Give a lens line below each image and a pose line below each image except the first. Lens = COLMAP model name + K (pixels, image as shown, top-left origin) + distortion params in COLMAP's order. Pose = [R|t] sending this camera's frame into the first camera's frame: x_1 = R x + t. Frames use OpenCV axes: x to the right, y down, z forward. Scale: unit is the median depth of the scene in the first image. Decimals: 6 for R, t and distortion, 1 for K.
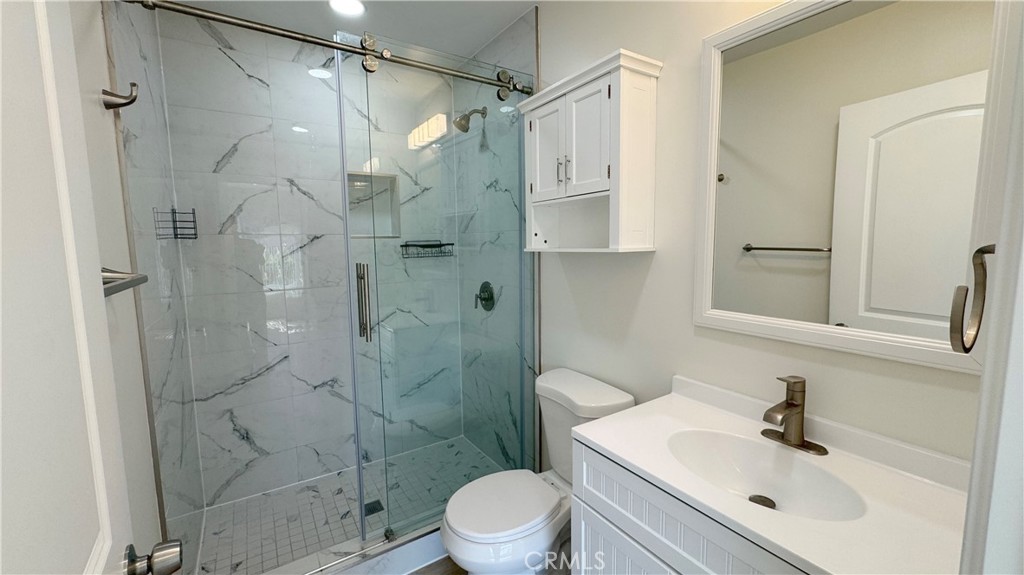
lens RADIAL K [[407.1, 0, 511.1], [0, 407.1, 285.9], [0, 0, 1]] dist [-0.002686, -0.000142]
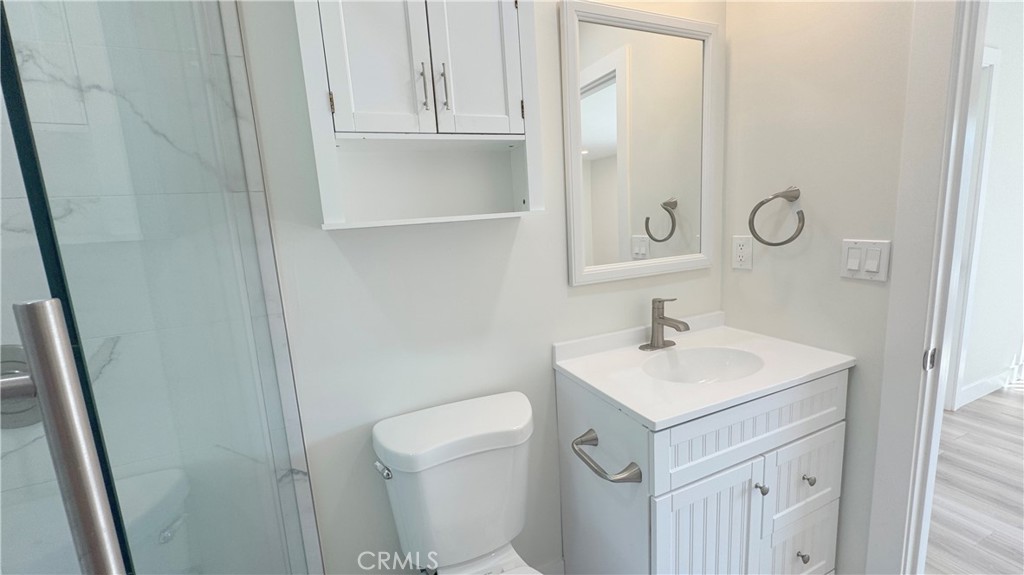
lens RADIAL K [[407.4, 0, 511.9], [0, 407.4, 283.4], [0, 0, 1]] dist [-0.000639, 0.000114]
pose [[0.161615, -0.152286, 0.975033, -0.509380], [0.160713, 0.978893, 0.126250, -0.058267], [-0.973680, 0.136297, 0.182678, 0.851578]]
